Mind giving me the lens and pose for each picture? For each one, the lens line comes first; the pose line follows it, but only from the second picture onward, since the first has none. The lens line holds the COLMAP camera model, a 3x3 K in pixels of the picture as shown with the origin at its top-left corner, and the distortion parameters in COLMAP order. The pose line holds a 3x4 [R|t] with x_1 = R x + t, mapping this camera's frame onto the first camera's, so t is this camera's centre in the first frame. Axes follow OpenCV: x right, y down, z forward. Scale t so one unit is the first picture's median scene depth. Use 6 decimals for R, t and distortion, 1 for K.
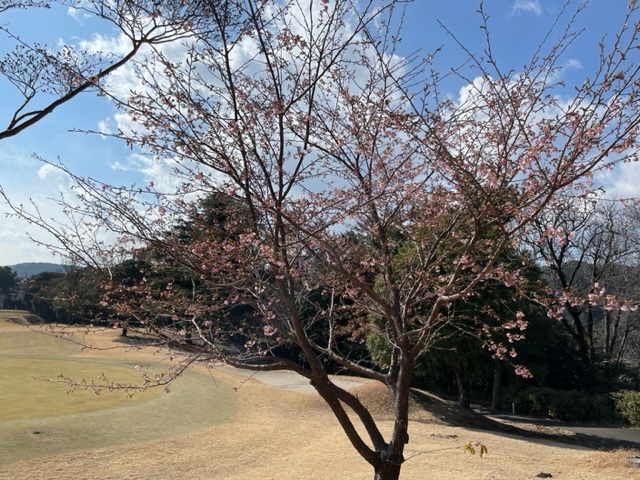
lens RADIAL K [[474.2, 0, 320.0], [0, 474.2, 240.0], [0, 0, 1]] dist [0.004518, -0.001713]
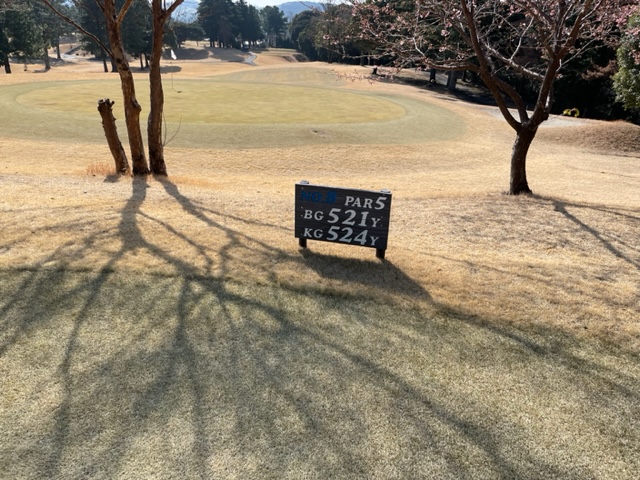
lens RADIAL K [[489.2, 0, 320.0], [0, 489.2, 240.0], [0, 0, 1]] dist [0.007458, 0.000183]
pose [[0.879985, 0.177504, -0.440590, 0.100350], [0.060377, 0.878230, 0.474411, -0.002969], [0.471149, -0.444076, 0.762112, -0.215121]]
